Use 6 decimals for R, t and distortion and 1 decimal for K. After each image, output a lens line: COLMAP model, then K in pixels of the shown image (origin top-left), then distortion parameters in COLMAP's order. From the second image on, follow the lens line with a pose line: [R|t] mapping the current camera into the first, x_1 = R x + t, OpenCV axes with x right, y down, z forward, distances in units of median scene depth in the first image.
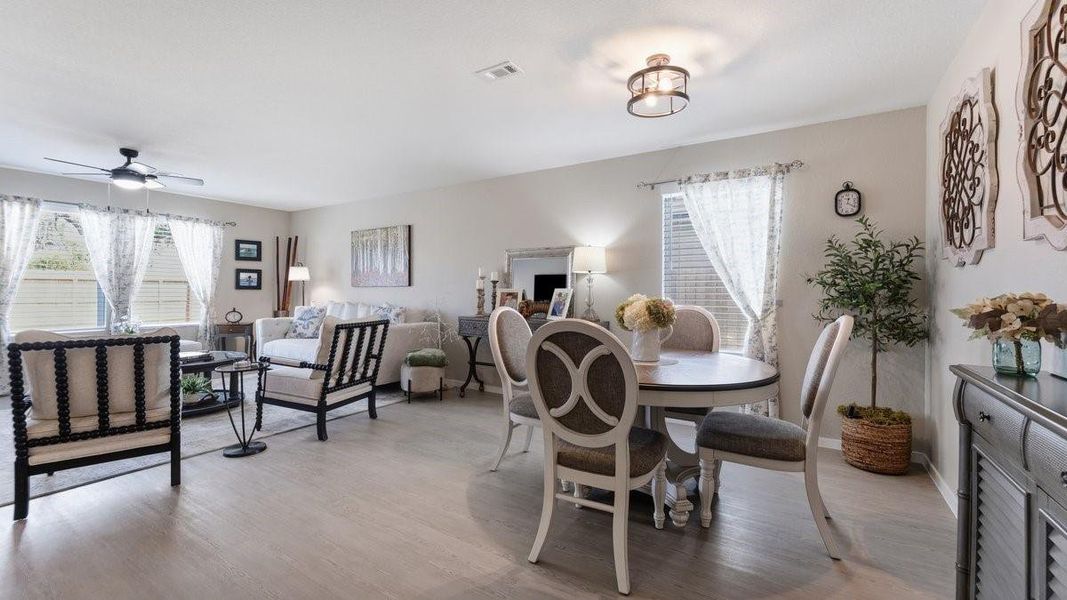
lens RADIAL K [[436.1, 0, 536.1], [0, 436.1, 289.2], [0, 0, 1]] dist [-0.000483, -0.000104]
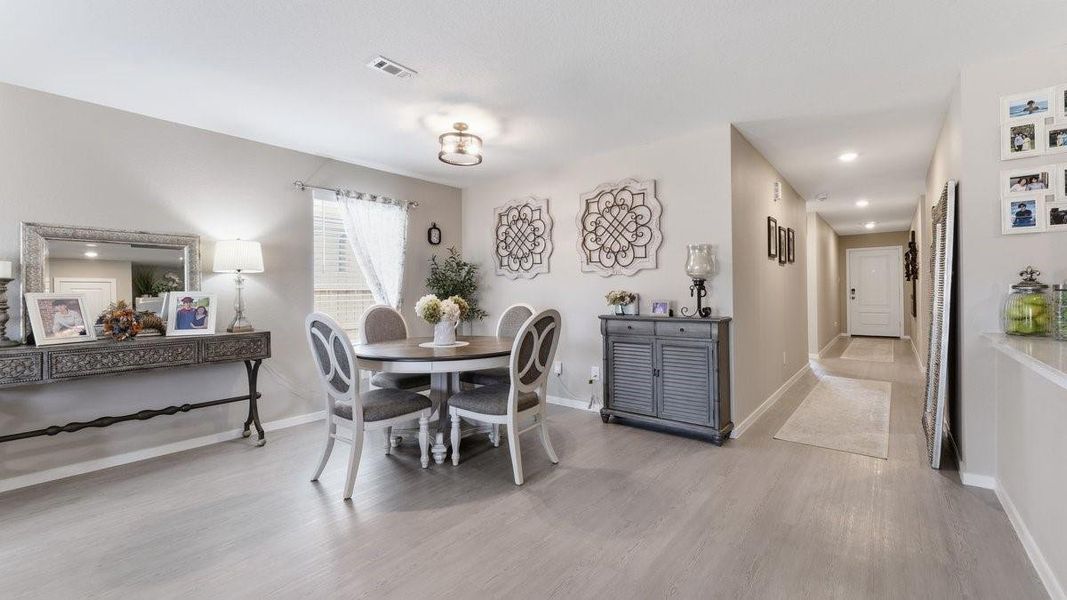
lens RADIAL K [[434.0, 0, 532.3], [0, 434.0, 289.6], [0, 0, 1]] dist [-0.000306, -0.000208]
pose [[0.123066, -0.002049, 0.992396, -0.539003], [0.007772, 0.999969, 0.001101, -0.001443], [-0.992368, 0.007577, 0.123078, 0.304220]]
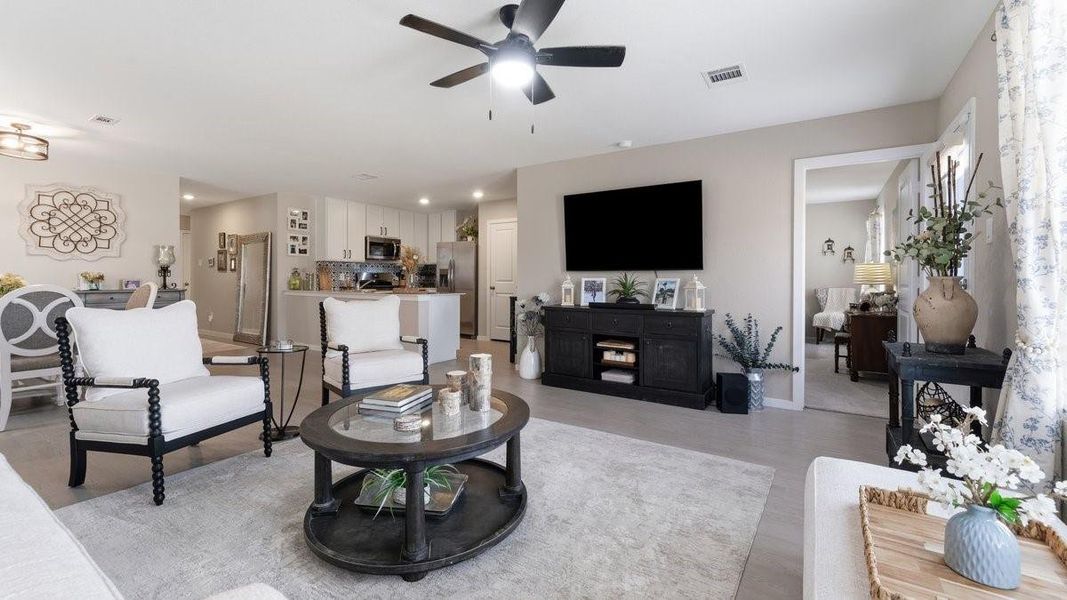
lens RADIAL K [[437.2, 0, 528.0], [0, 437.2, 280.8], [0, 0, 1]] dist [-0.000193, -0.000171]
pose [[-0.999524, -0.013420, 0.027788, -0.820642], [-0.013143, 0.999862, 0.010116, -0.000628], [-0.027920, 0.009746, -0.999563, 1.279575]]
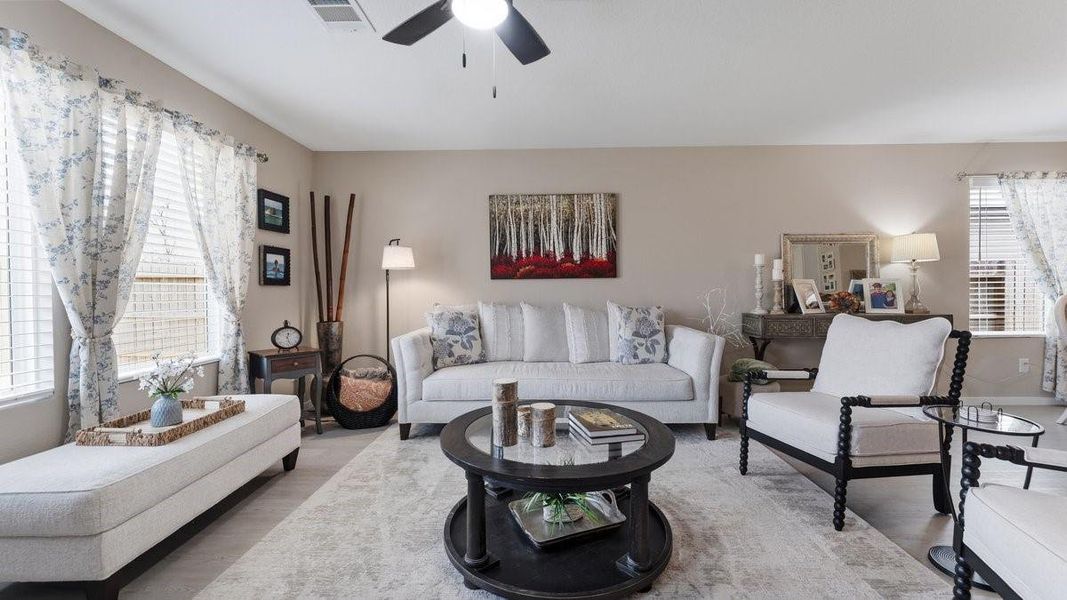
lens RADIAL K [[431.5, 0, 532.8], [0, 431.5, 292.5], [0, 0, 1]] dist [0.000897, -0.000366]
pose [[0.857052, -0.017351, 0.514938, -0.929489], [0.009509, 0.999795, 0.017862, 0.004130], [-0.515143, -0.010412, 0.857041, 0.539938]]
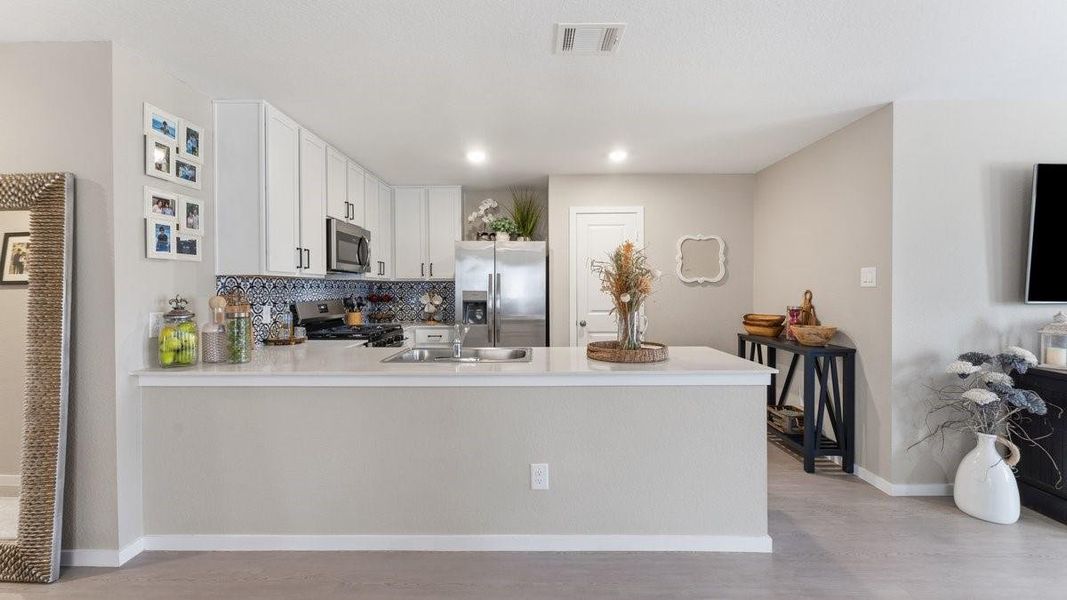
lens RADIAL K [[442.7, 0, 534.5], [0, 442.7, 288.1], [0, 0, 1]] dist [-0.001040, -0.000107]
pose [[-0.839851, -0.005388, -0.542790, -0.051076], [-0.007738, 0.999968, 0.002048, -0.033685], [0.542762, 0.005920, -0.839866, 0.427969]]
